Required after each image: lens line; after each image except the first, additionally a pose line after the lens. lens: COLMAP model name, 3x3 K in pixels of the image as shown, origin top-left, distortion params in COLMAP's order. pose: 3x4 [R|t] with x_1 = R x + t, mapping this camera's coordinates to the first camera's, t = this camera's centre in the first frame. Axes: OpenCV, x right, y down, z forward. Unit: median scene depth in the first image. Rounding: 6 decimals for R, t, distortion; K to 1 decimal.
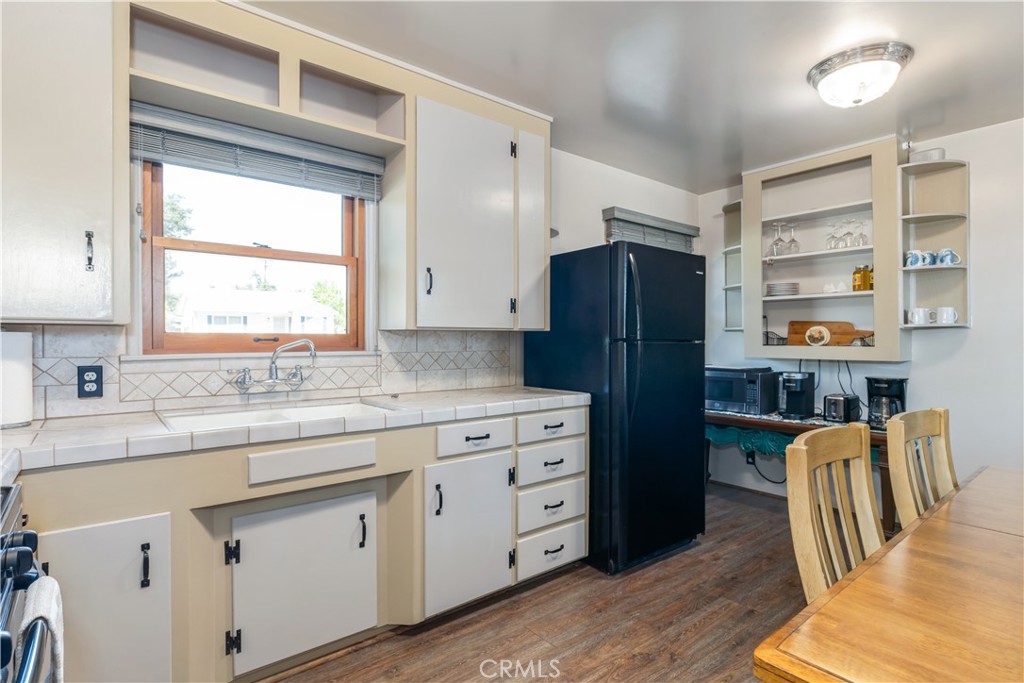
lens RADIAL K [[521.1, 0, 508.0], [0, 521.1, 343.7], [0, 0, 1]] dist [0.002202, -0.000015]
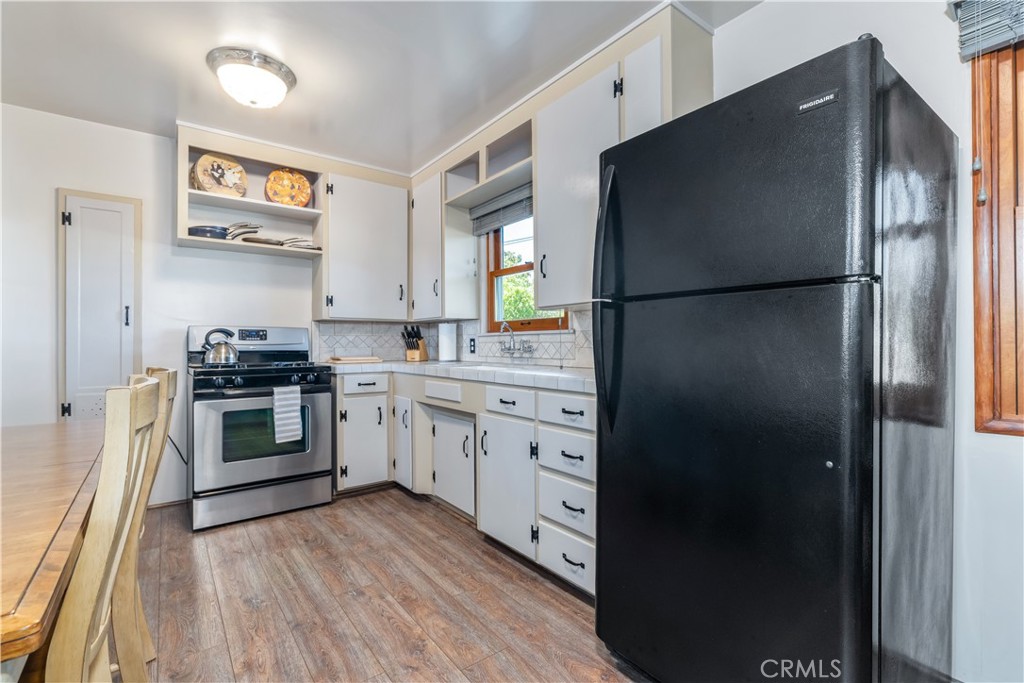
lens RADIAL K [[471.2, 0, 508.6], [0, 471.2, 341.9], [0, 0, 1]] dist [-0.002877, -0.000049]
pose [[-0.047668, -0.003731, -0.998856, 0.941858], [-0.002741, 0.999990, -0.003604, 0.052833], [0.998859, 0.002566, -0.047678, 1.034710]]
